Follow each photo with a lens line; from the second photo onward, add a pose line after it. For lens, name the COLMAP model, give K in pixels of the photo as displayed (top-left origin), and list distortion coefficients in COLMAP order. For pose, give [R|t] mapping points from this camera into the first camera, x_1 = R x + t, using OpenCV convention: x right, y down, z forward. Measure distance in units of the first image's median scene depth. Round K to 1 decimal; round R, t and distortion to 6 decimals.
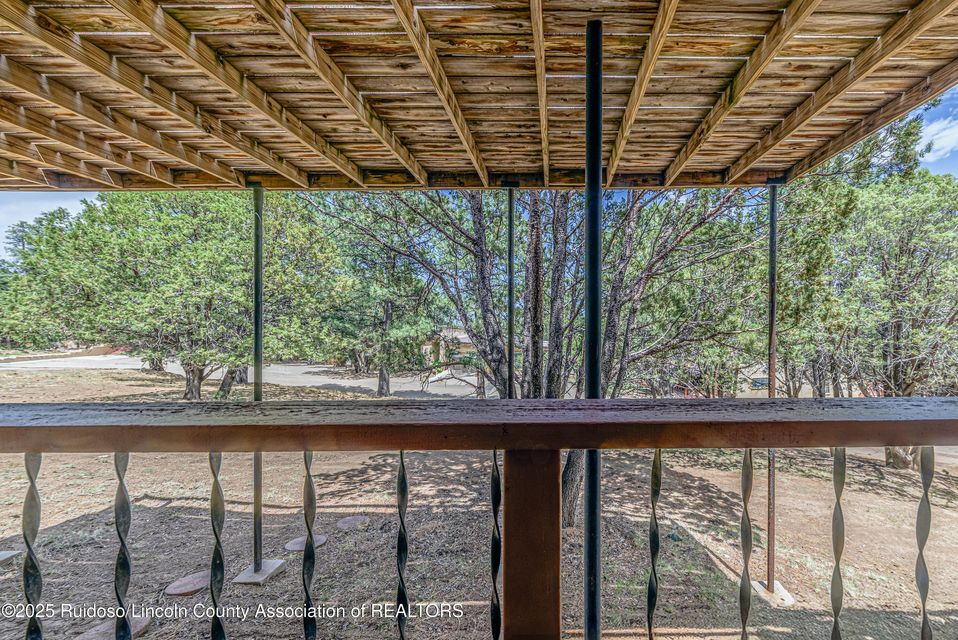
lens RADIAL K [[324.1, 0, 480.6], [0, 324.1, 325.1], [0, 0, 1]] dist [0.000514, -0.000625]
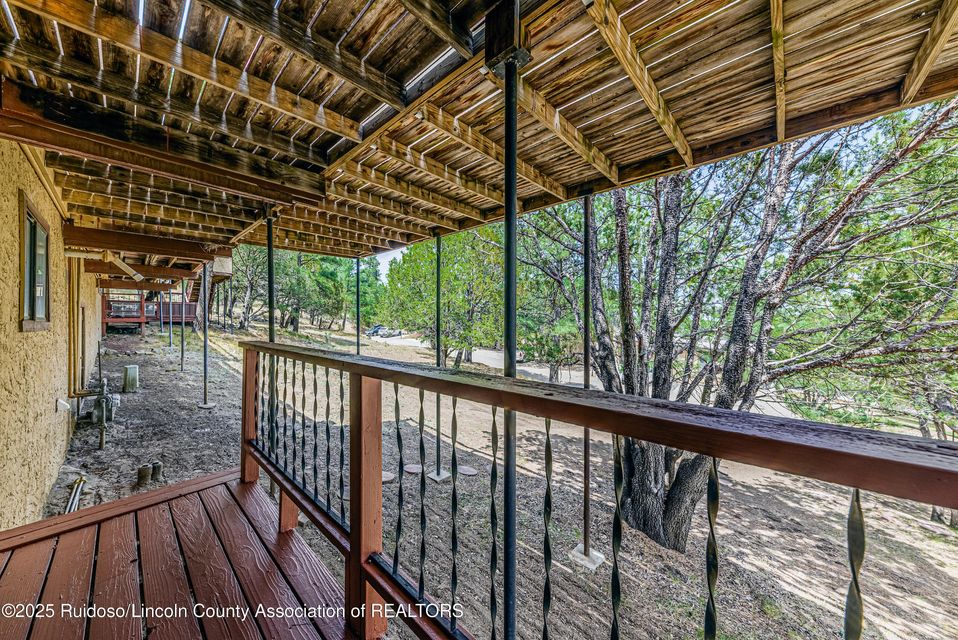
lens RADIAL K [[324.1, 0, 474.1], [0, 324.1, 322.0], [0, 0, 1]] dist [0.000514, -0.000625]
pose [[0.719669, 0.008514, -0.694265, 0.432743], [-0.011012, 0.999939, 0.000847, 0.000621], [0.694230, 0.007036, 0.719719, -0.026845]]
